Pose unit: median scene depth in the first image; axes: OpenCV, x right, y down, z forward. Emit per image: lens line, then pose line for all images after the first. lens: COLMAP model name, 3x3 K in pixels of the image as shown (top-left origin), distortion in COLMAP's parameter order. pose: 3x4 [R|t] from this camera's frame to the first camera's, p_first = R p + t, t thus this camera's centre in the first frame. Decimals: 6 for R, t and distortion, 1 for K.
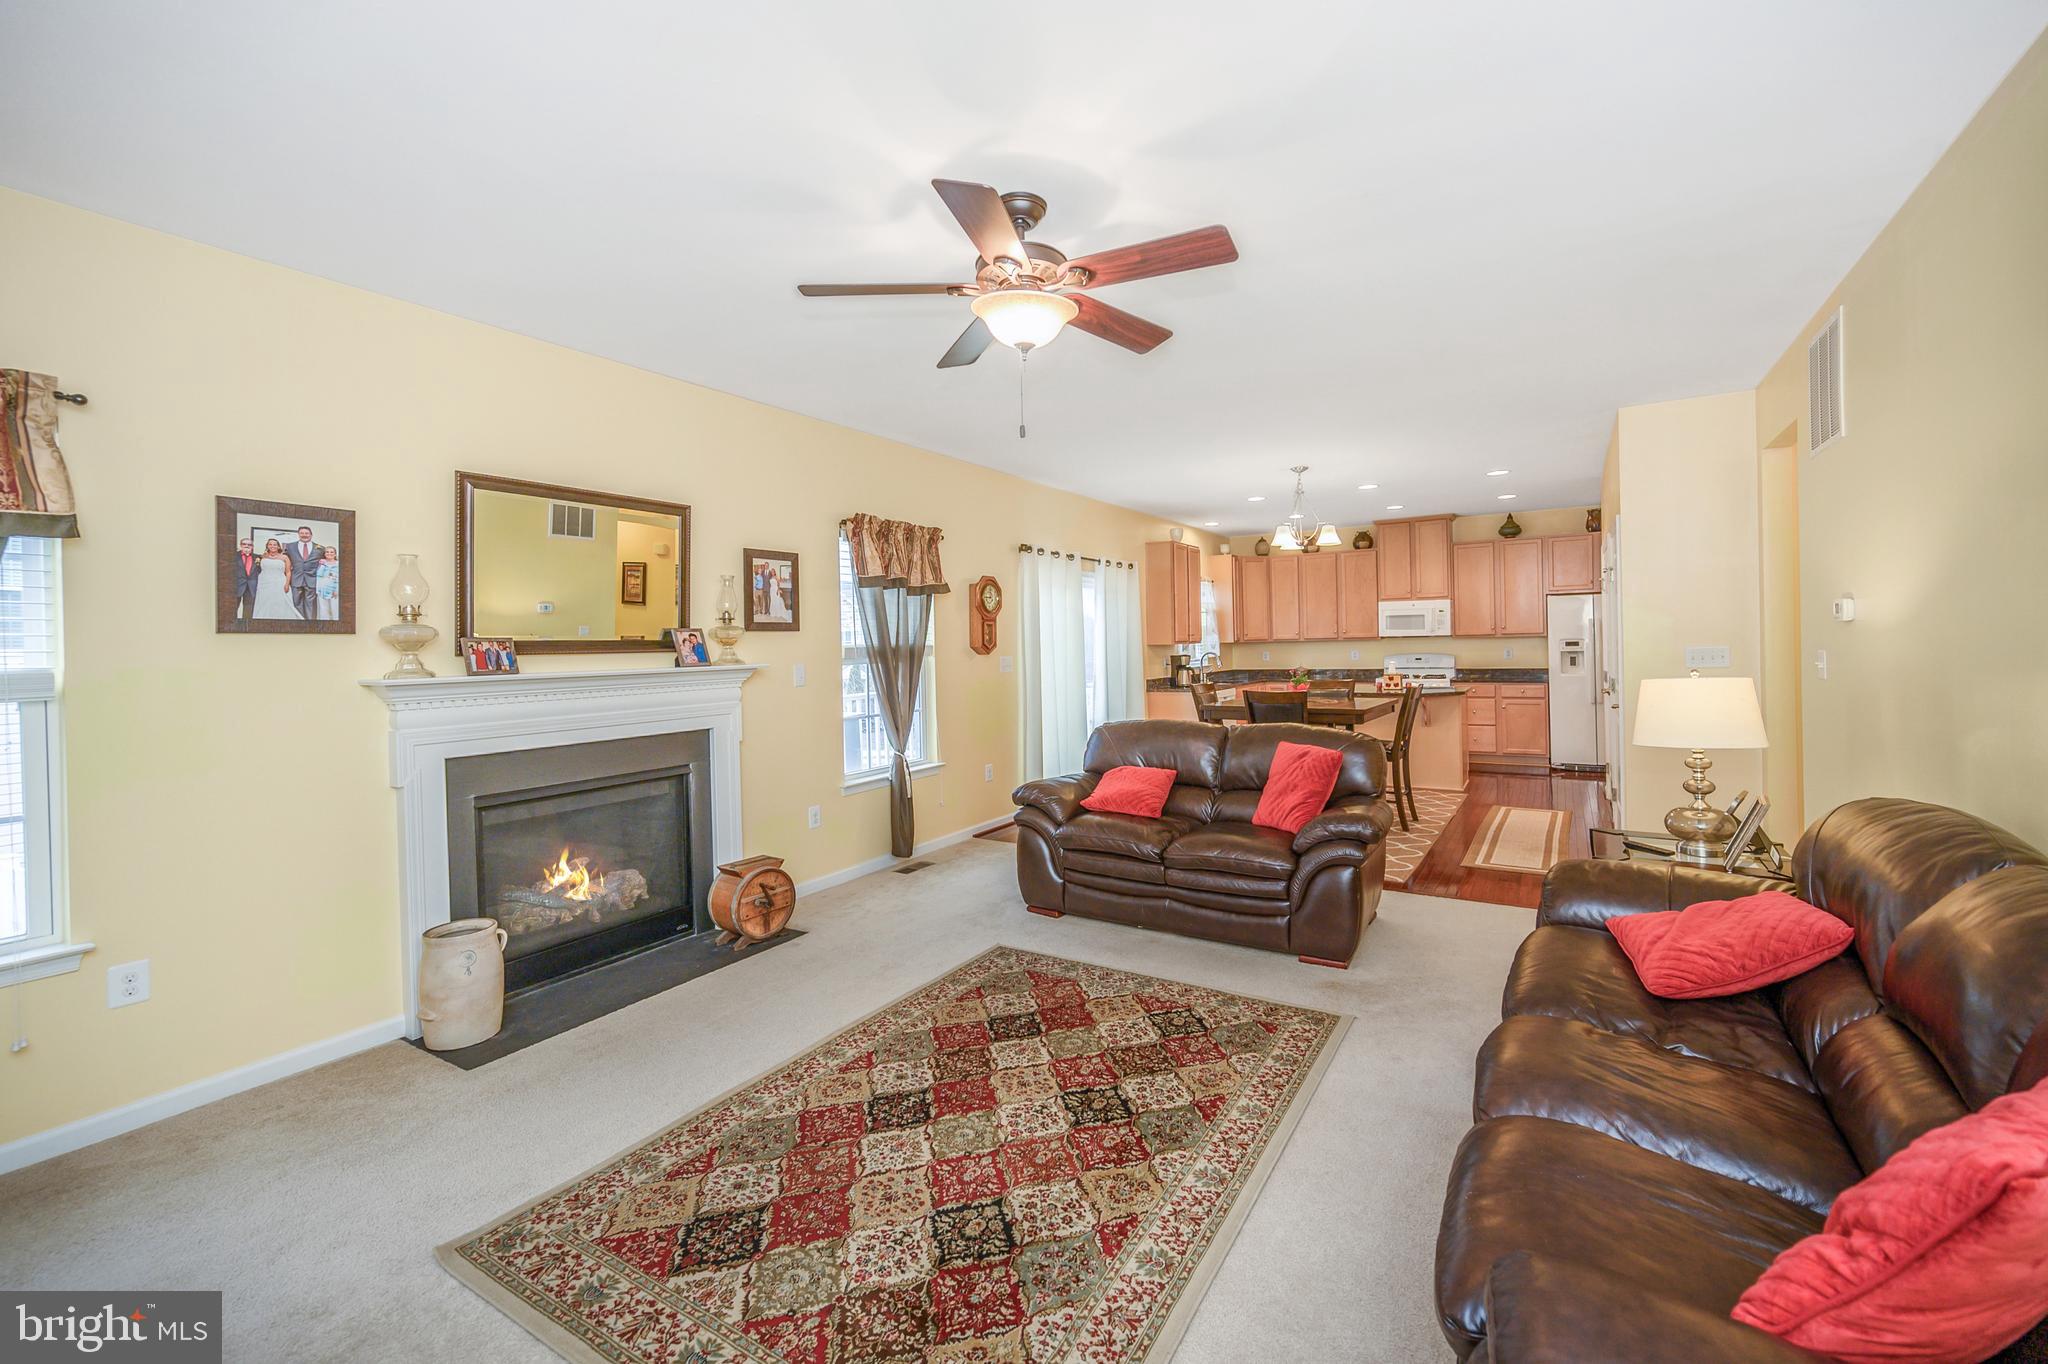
lens RADIAL K [[825.8, 0, 1064.8], [0, 825.8, 655.1], [0, 0, 1]] dist [-0.001175, -0.000407]
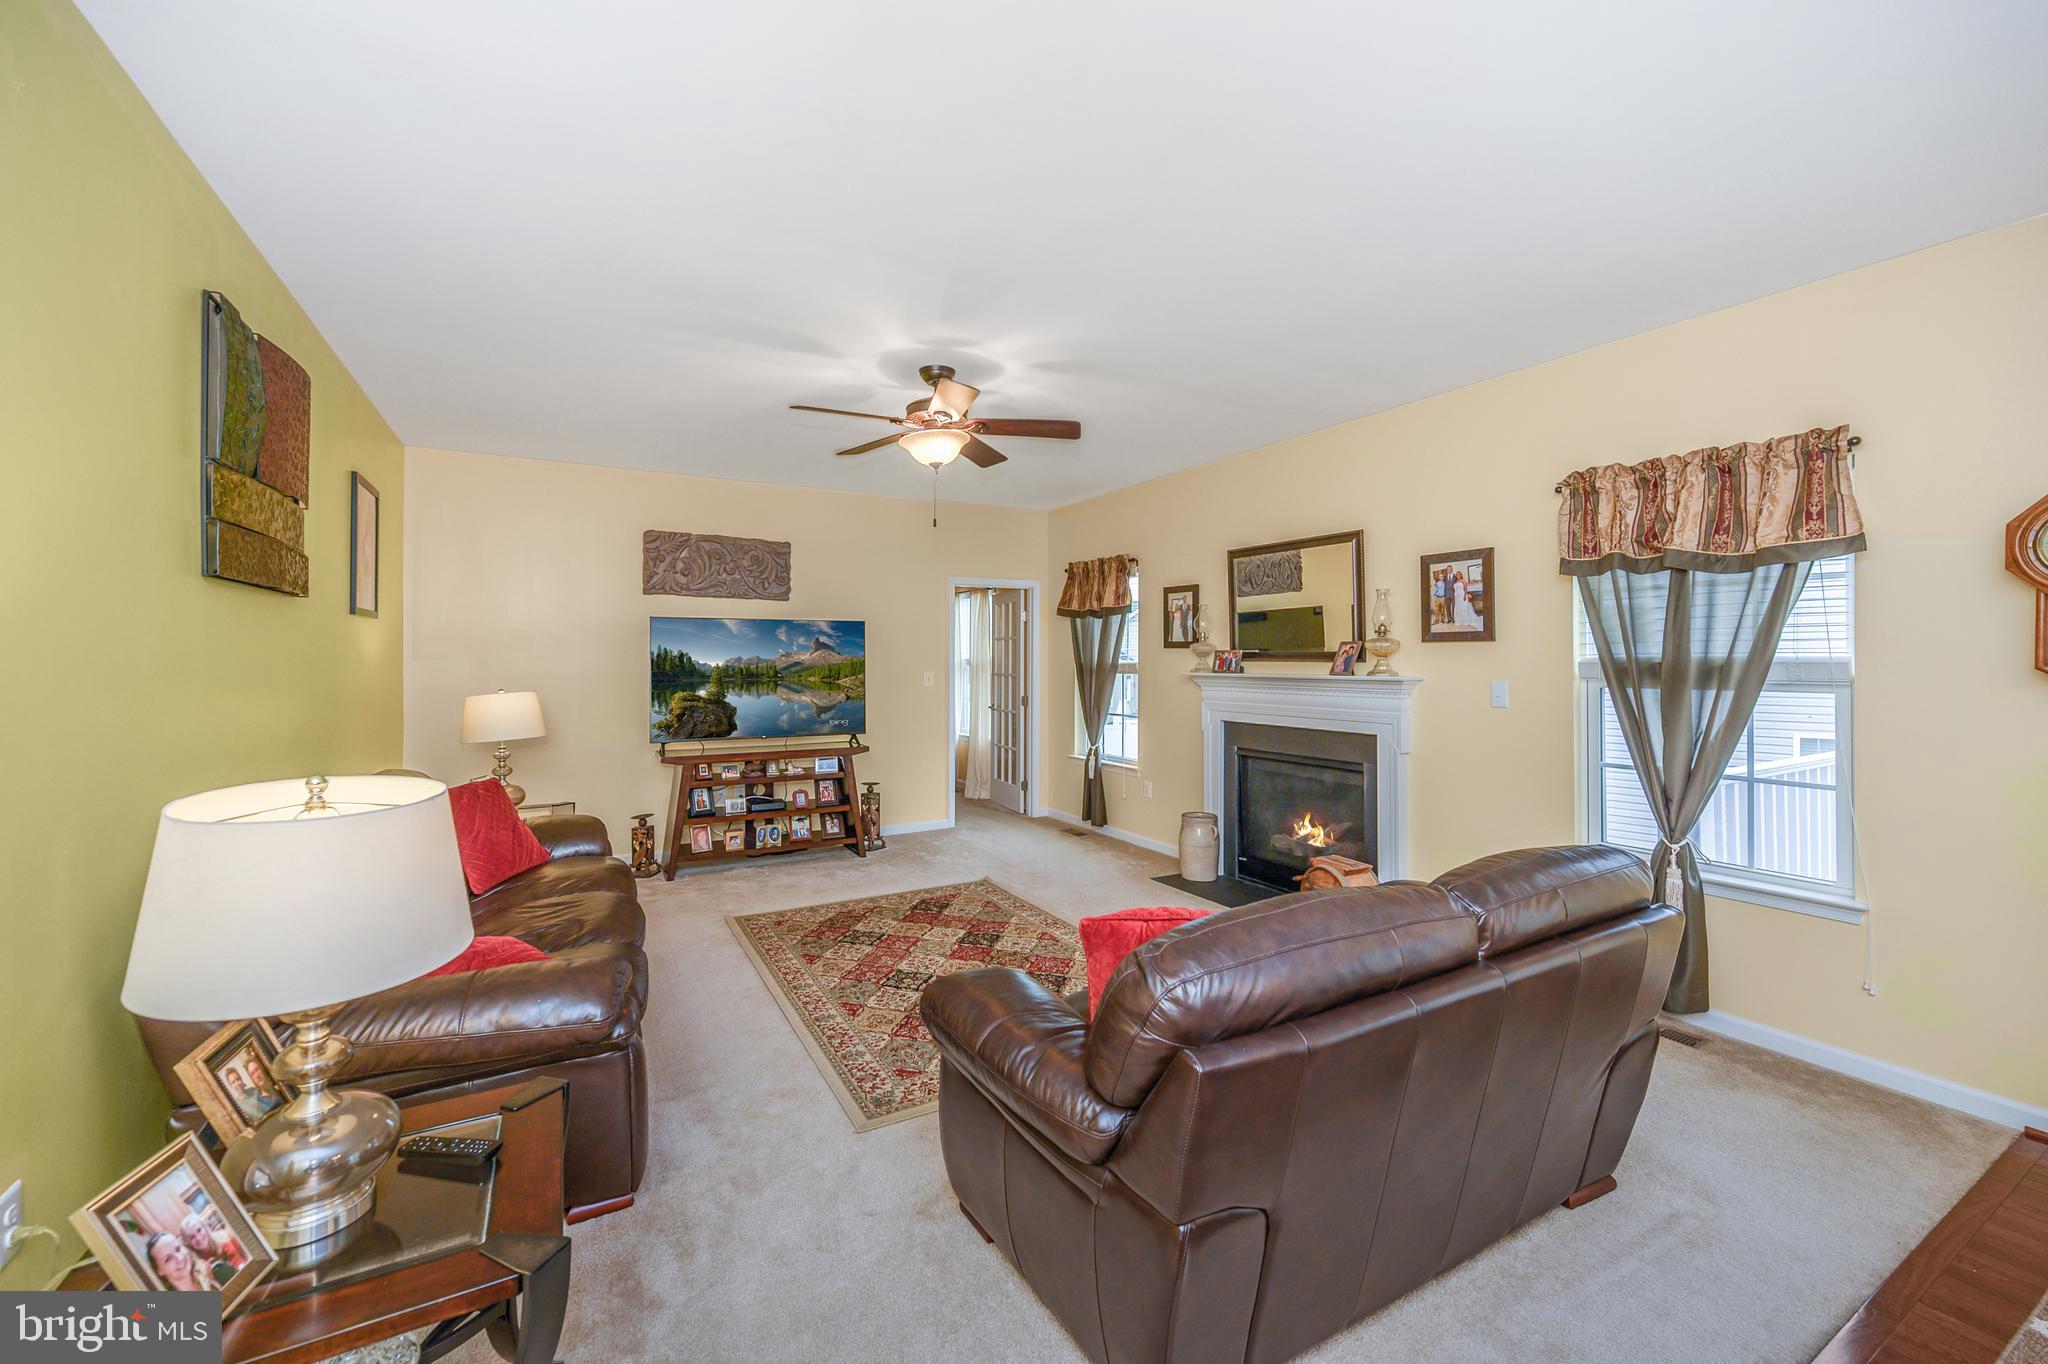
lens RADIAL K [[825.8, 0, 1024.4], [0, 825.8, 651.4], [0, 0, 1]] dist [-0.001175, -0.000407]
pose [[-0.497795, 0.013496, -0.867190, 0.672949], [-0.002341, 0.999854, 0.016904, -0.033294], [0.867292, 0.010445, -0.497691, 1.073050]]
